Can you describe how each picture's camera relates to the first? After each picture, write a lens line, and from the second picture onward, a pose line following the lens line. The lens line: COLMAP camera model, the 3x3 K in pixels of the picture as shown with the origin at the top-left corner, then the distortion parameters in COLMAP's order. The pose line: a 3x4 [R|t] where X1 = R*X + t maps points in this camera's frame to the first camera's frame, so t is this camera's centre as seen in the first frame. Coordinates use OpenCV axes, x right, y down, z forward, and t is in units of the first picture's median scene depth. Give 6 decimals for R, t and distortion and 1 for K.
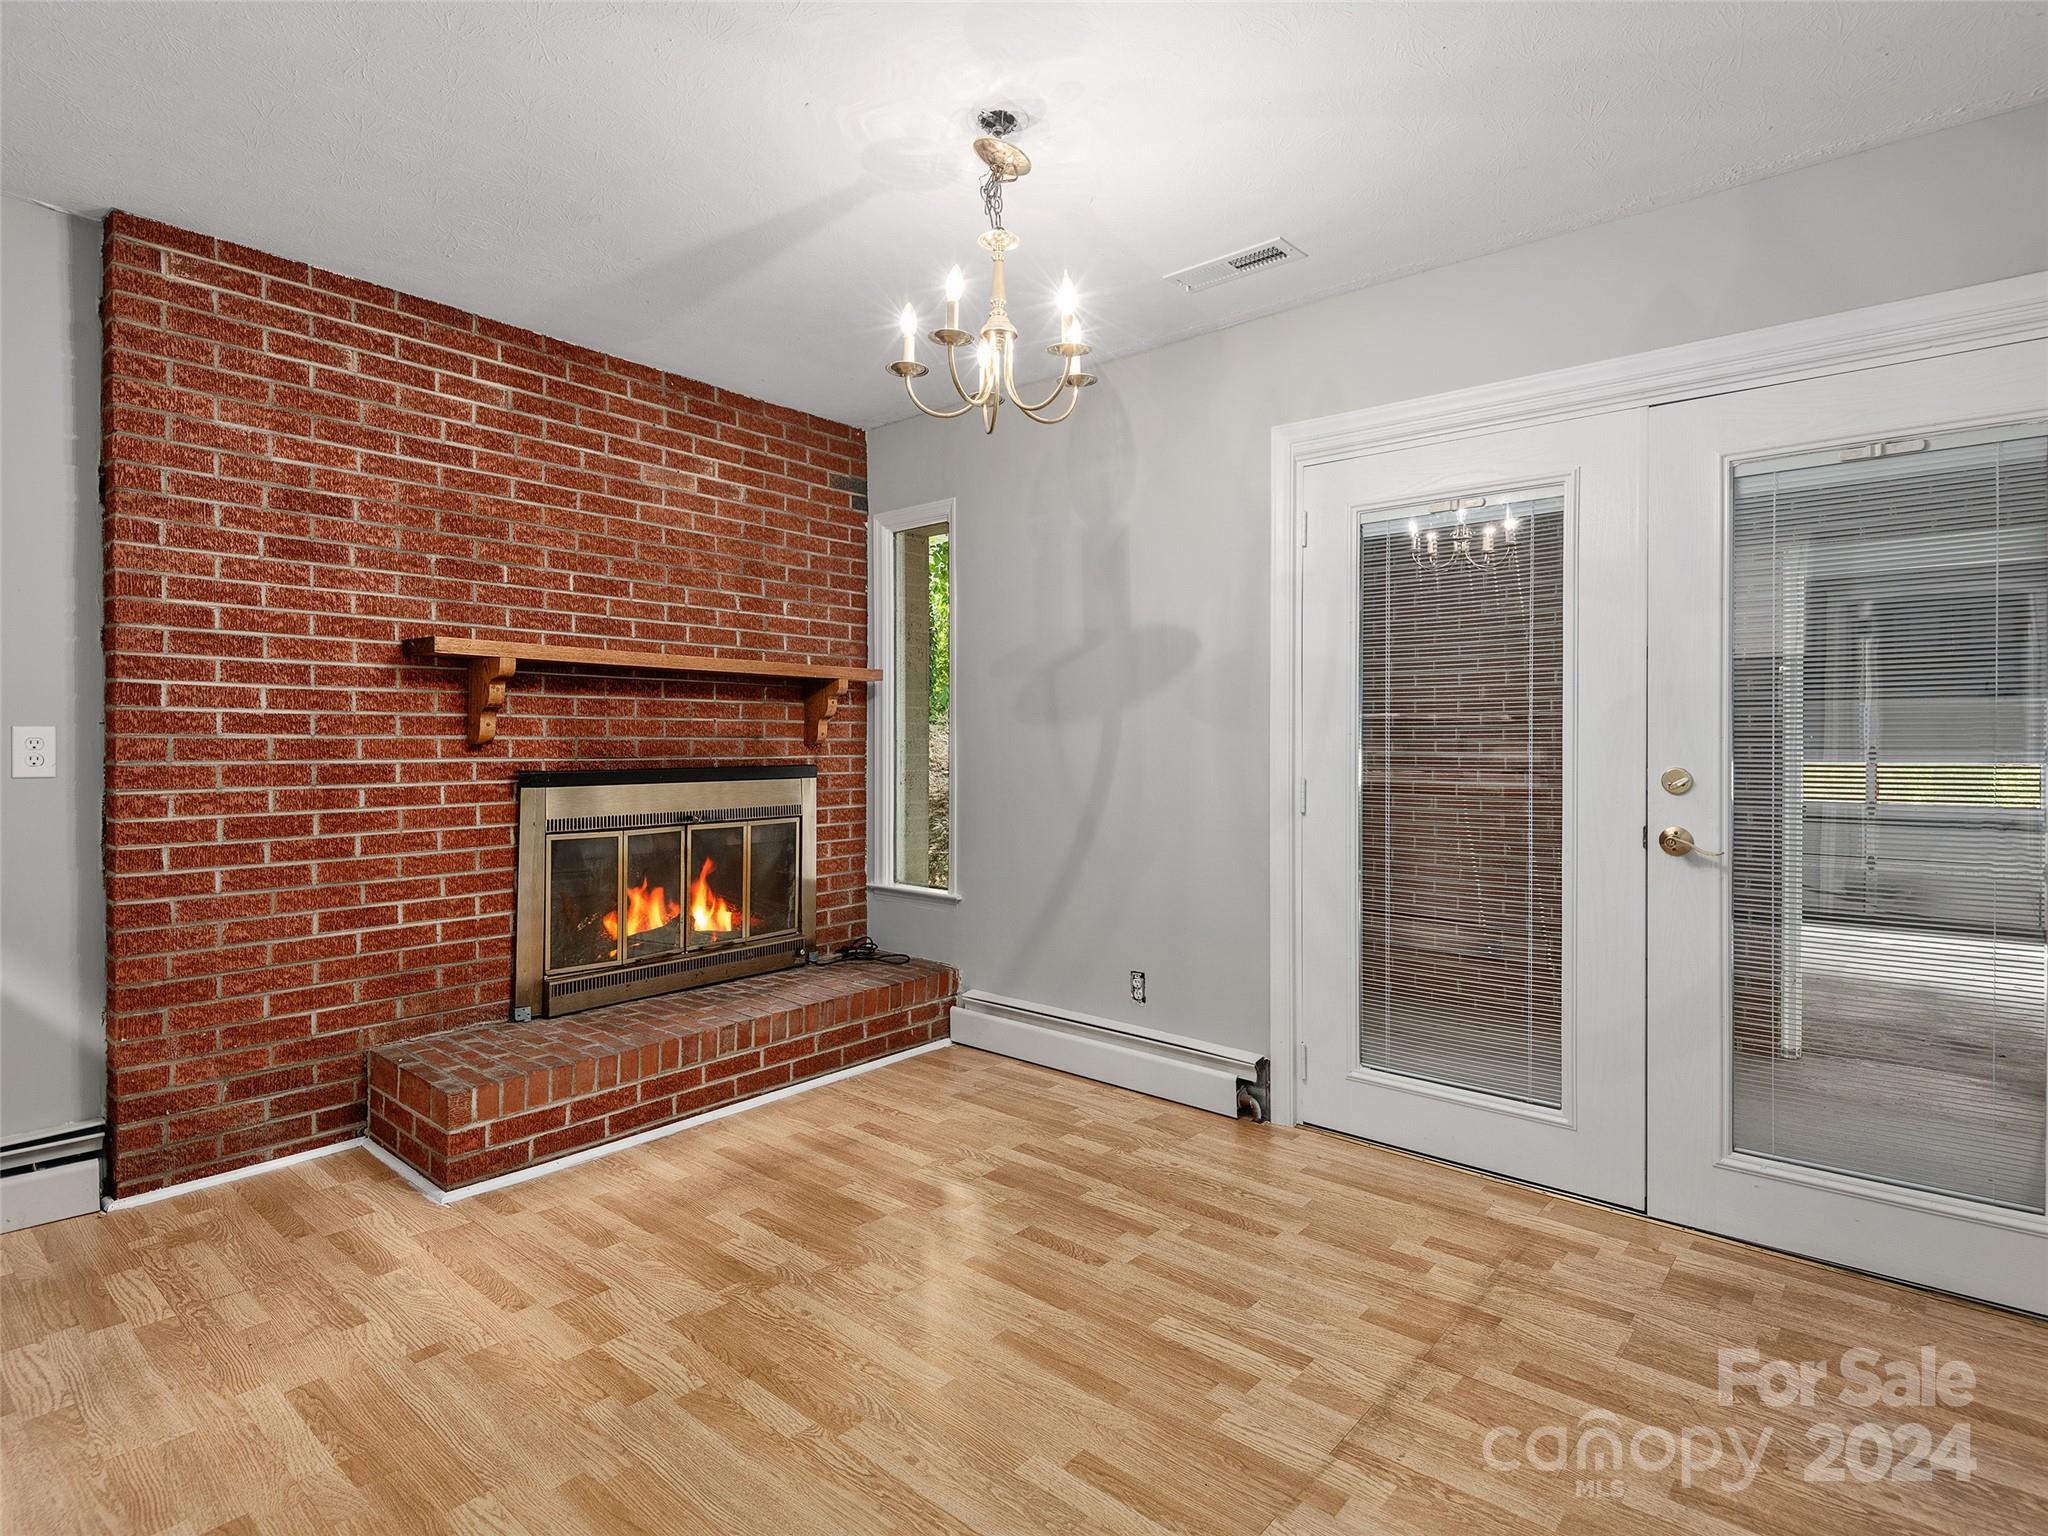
lens RADIAL K [[1080.1, 0, 1019.1], [0, 1080.1, 760.0], [0, 0, 1]] dist [0.023289, -0.007274]
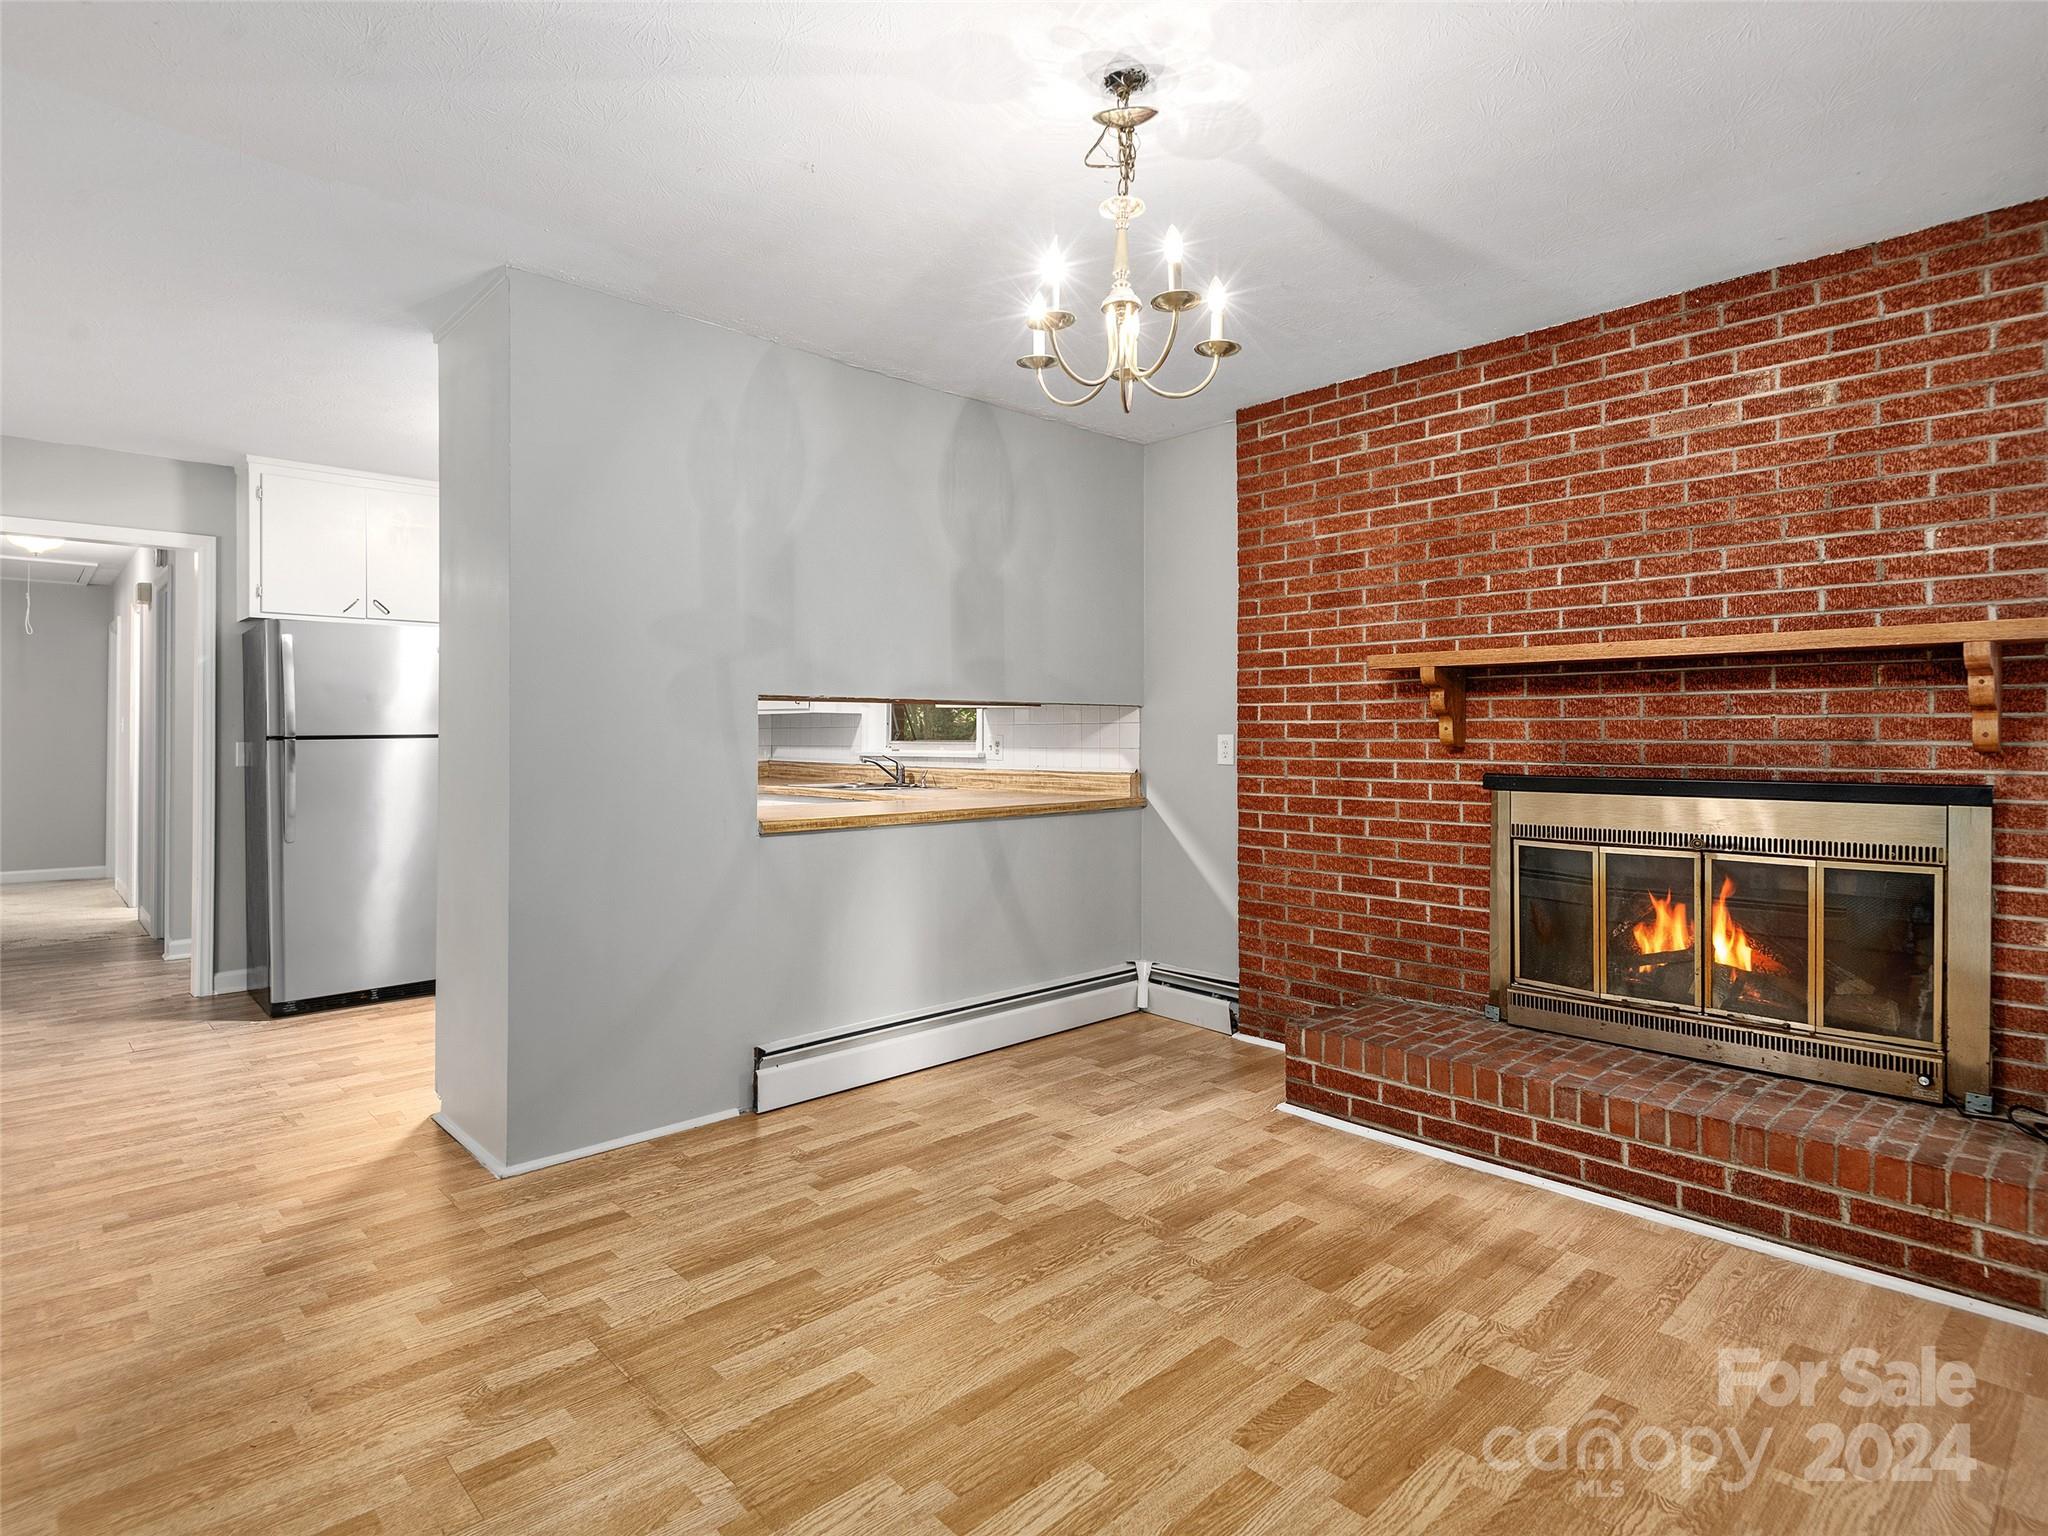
lens RADIAL K [[1080.1, 0, 1019.8], [0, 1080.1, 750.0], [0, 0, 1]] dist [0.023289, -0.007274]
pose [[-0.108742, 0.004518, -0.994060, 0.636250], [-0.024430, 0.999676, 0.007216, -0.008888], [0.993770, 0.025069, -0.108596, 0.703553]]
